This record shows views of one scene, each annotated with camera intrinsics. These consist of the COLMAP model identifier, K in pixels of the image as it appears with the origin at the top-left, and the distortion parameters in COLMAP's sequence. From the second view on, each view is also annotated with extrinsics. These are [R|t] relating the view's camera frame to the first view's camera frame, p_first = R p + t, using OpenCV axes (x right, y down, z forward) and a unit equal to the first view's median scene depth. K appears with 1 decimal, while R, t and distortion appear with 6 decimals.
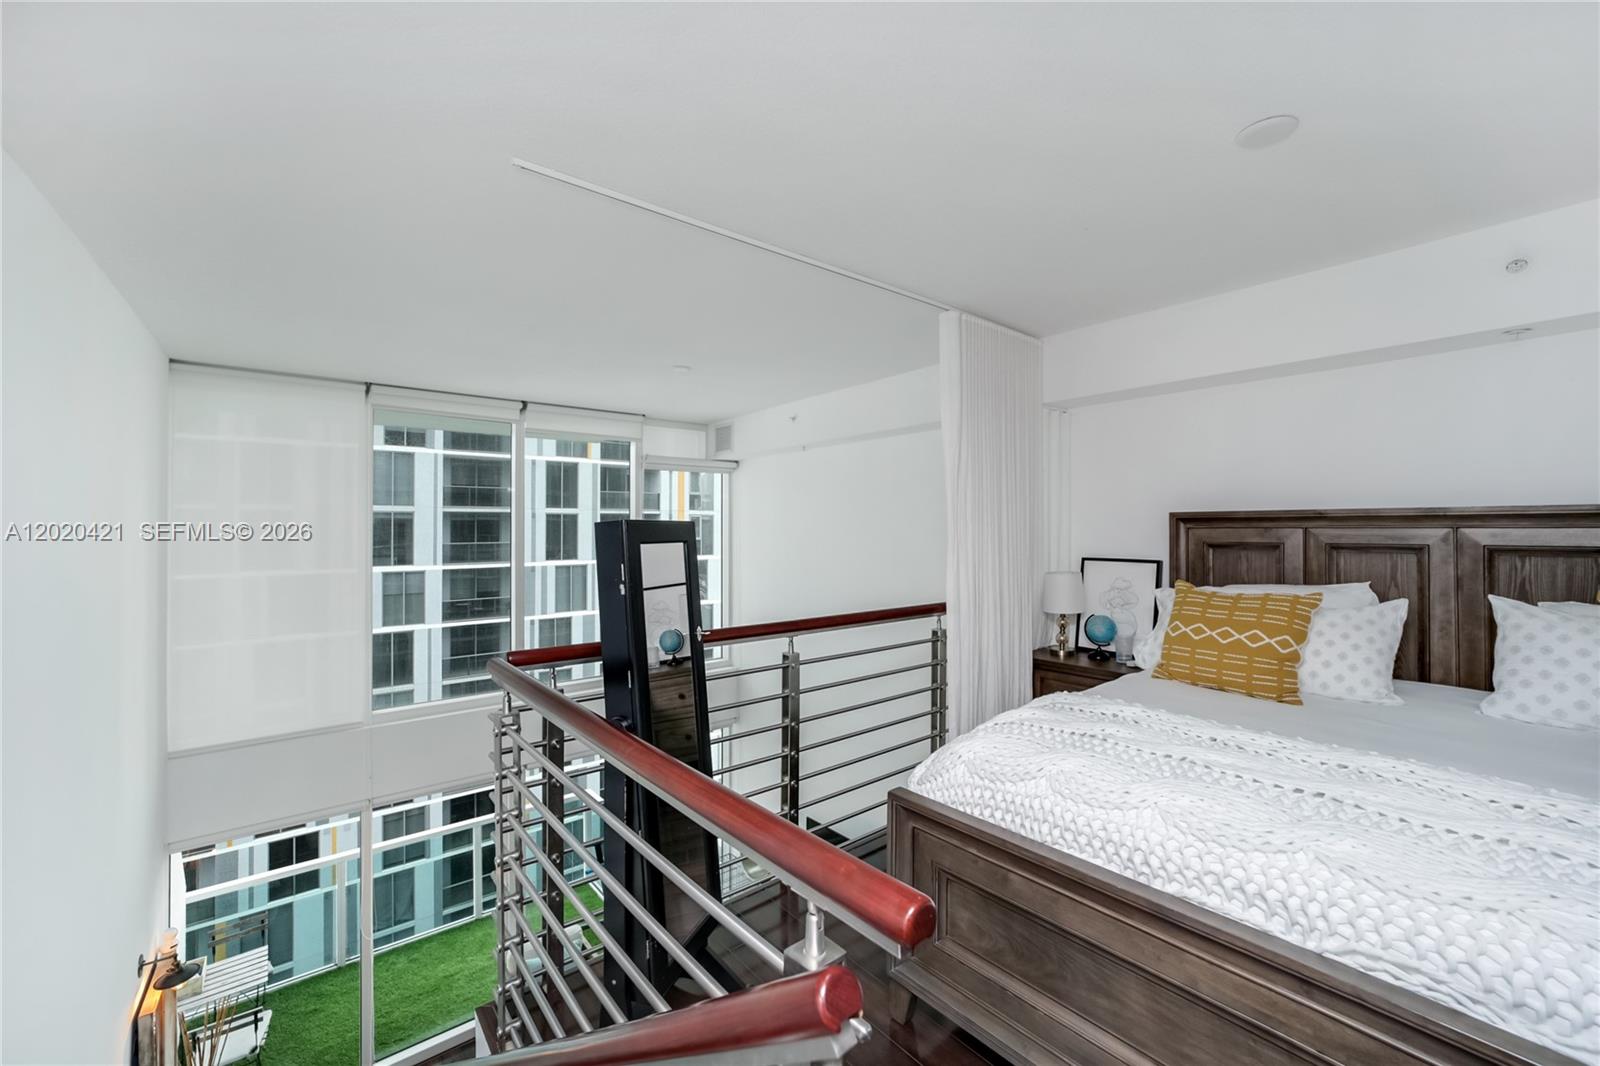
lens RADIAL K [[624.1, 0, 771.9], [0, 624.1, 520.6], [0, 0, 1]] dist [-0.022094, 0.006094]
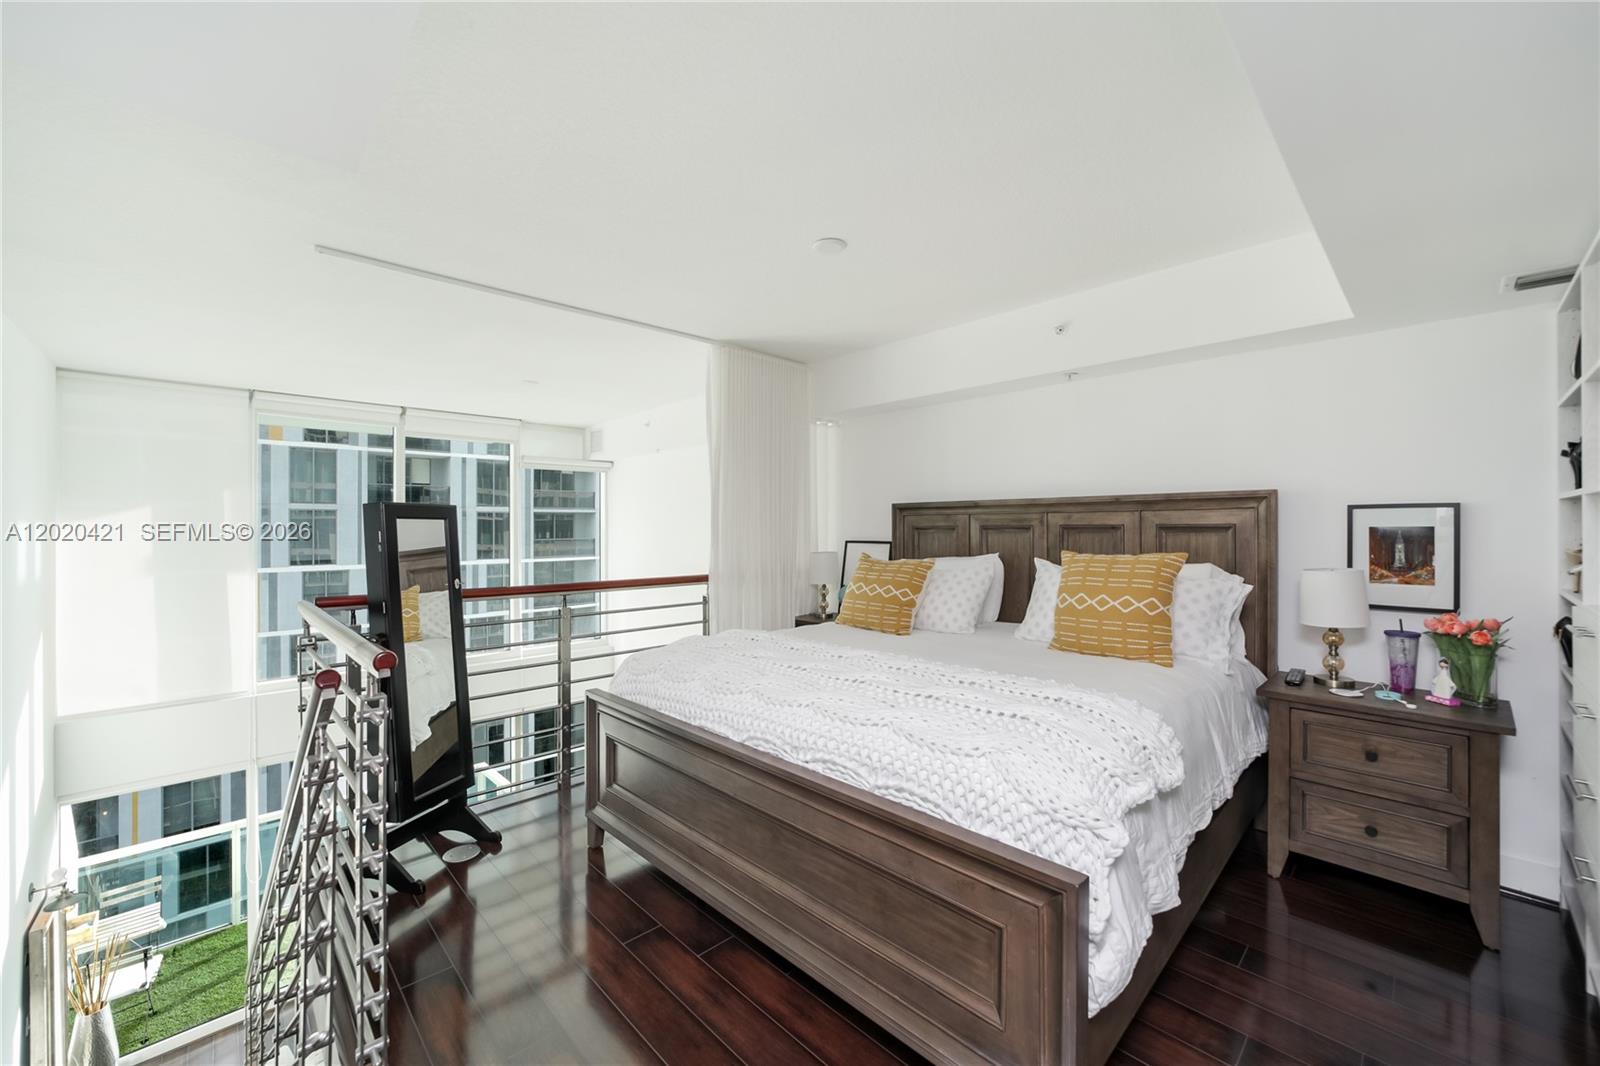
lens RADIAL K [[622.0, 0, 768.5], [0, 622.0, 524.9], [0, 0, 1]] dist [-0.007022, 0.000330]
pose [[0.997203, -0.002451, 0.074703, 0.395326], [0.001846, 0.999965, 0.008167, 0.027417], [-0.074720, -0.008006, 0.997172, -0.378799]]
